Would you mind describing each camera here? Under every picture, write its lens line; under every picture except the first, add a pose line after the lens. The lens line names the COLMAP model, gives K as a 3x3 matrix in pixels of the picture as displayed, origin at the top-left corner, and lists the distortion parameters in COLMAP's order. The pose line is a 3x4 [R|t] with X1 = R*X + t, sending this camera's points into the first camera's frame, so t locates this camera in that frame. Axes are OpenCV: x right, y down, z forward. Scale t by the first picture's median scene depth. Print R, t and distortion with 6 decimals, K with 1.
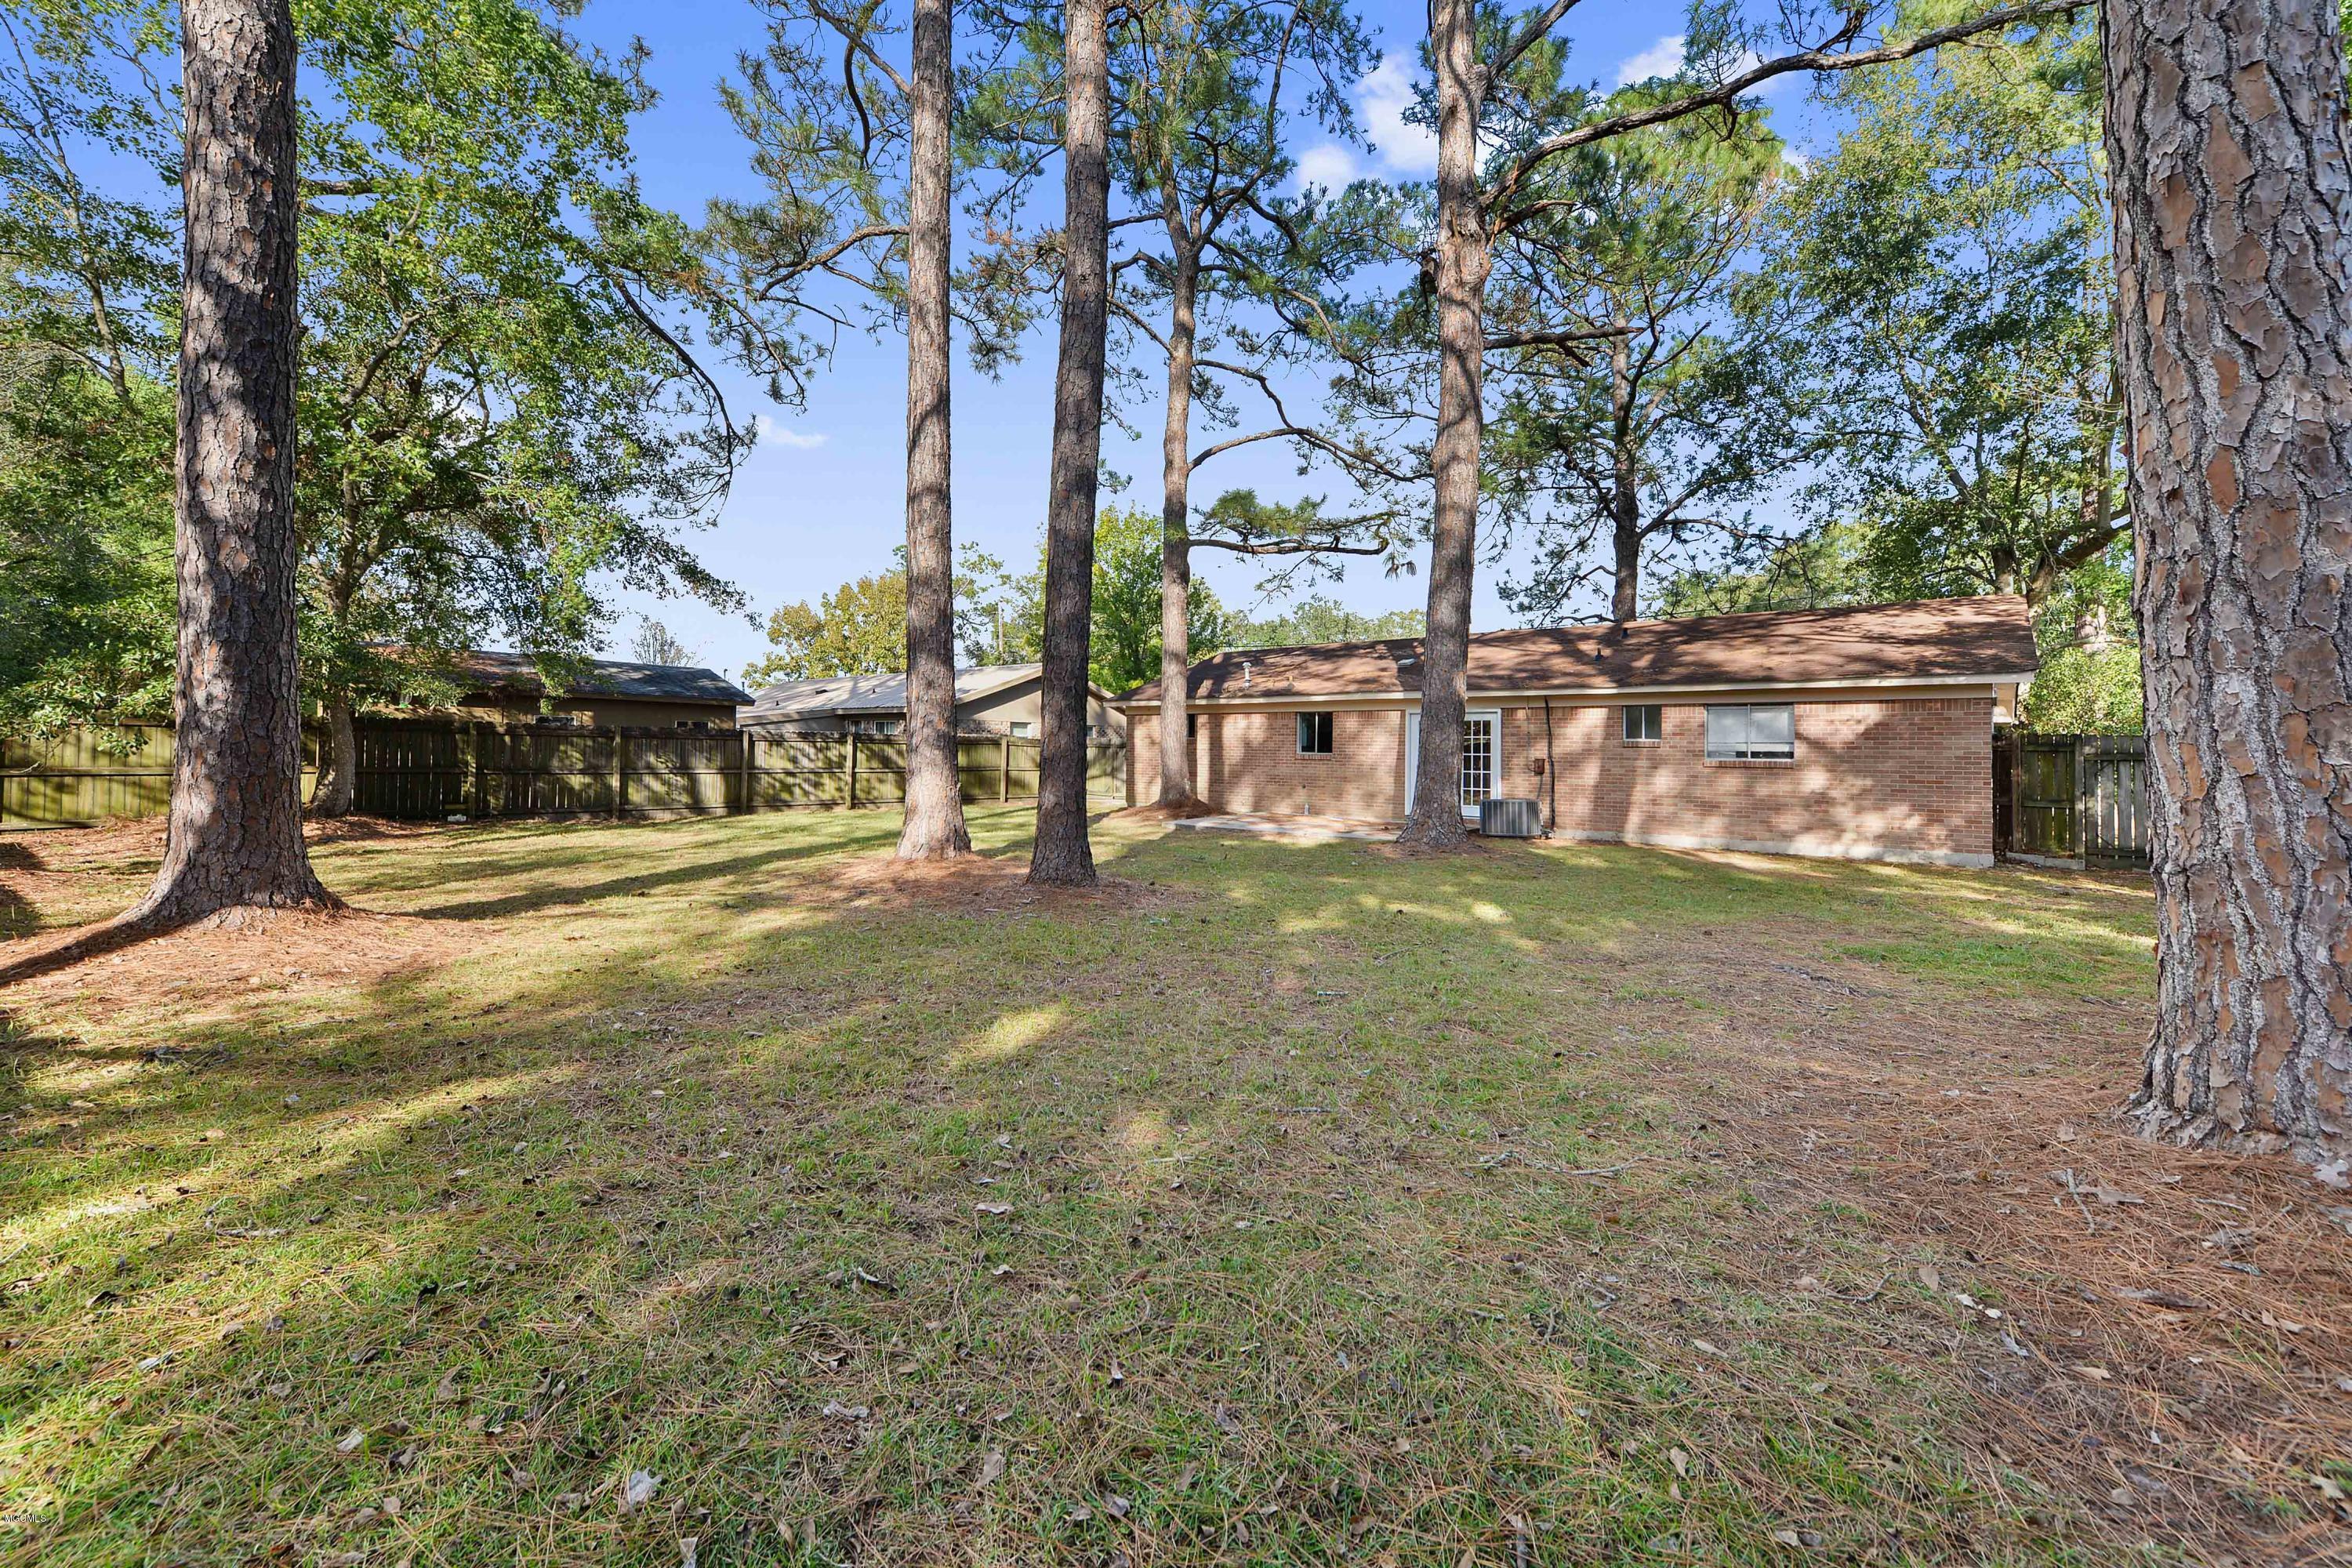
lens RADIAL K [[921.1, 0, 1161.9], [0, 921.1, 777.0], [0, 0, 1]] dist [-0.000890, -0.000108]
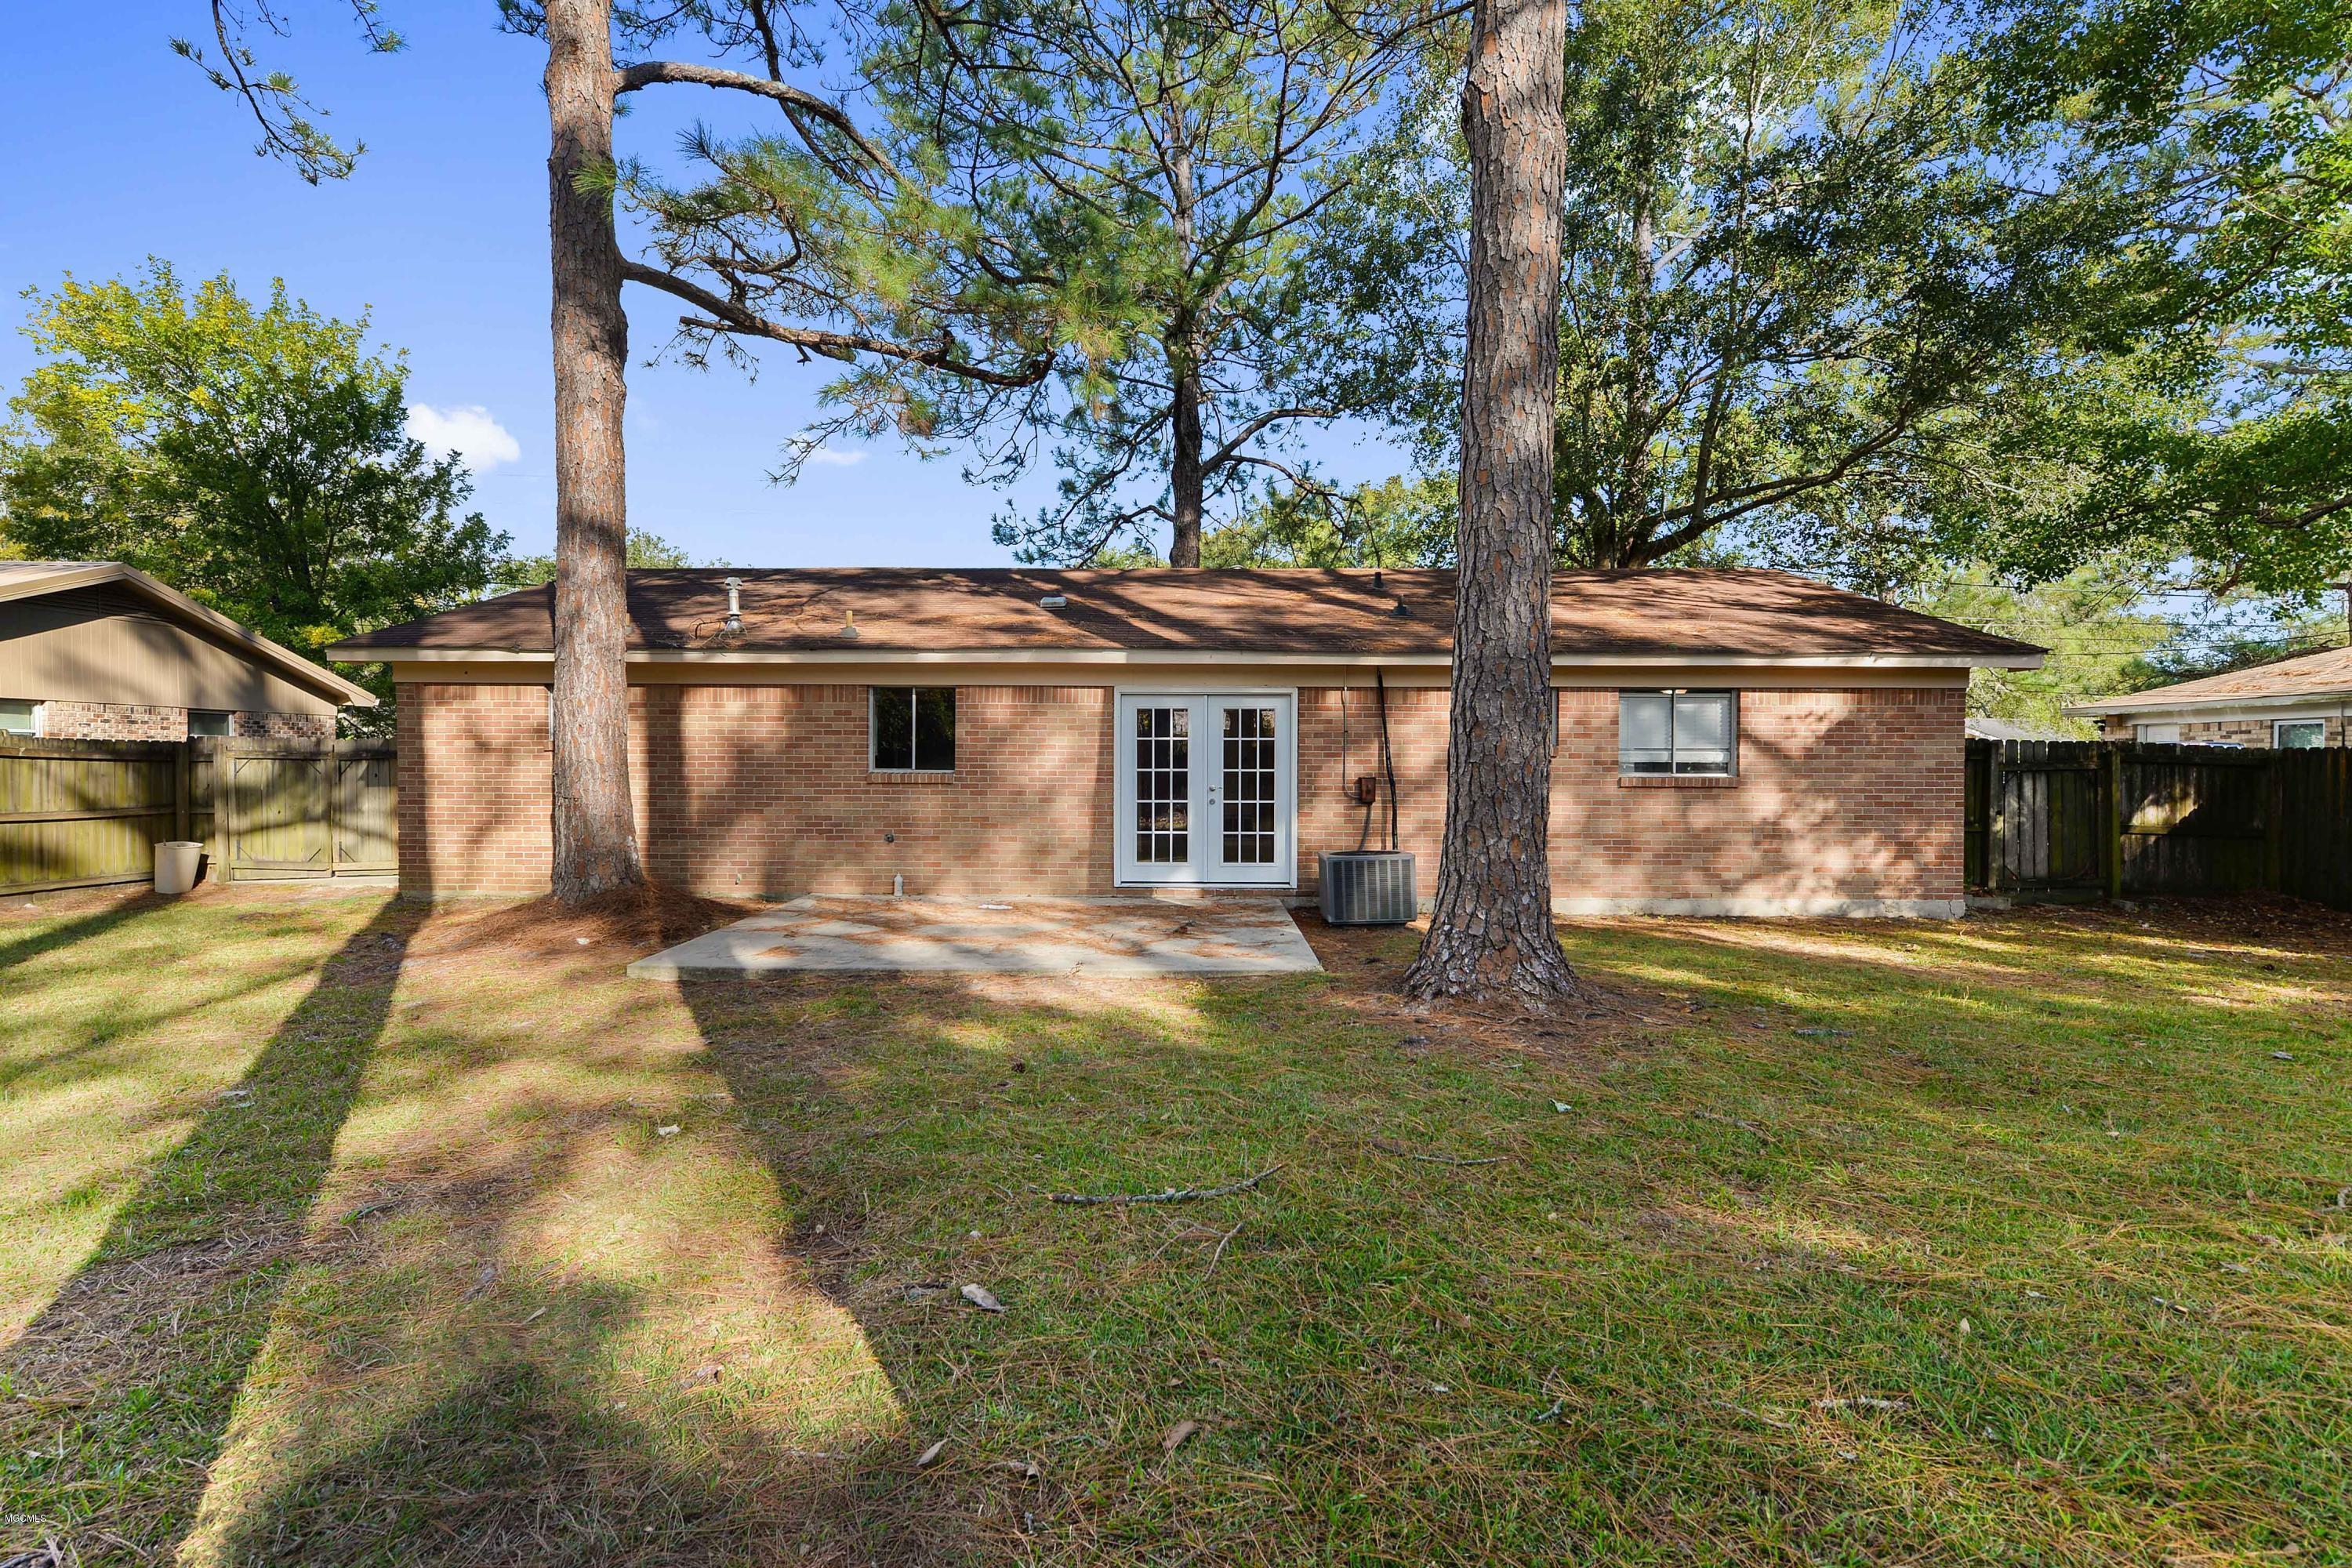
lens RADIAL K [[1093.5, 0, 1176.0], [0, 1093.5, 784.0], [0, 0, 1]] dist [0.002571, 0.000207]
pose [[0.774990, -0.022674, 0.631566, -0.106430], [0.023466, 0.999699, 0.007096, -0.020877], [-0.631537, 0.009321, 0.775289, 0.502378]]
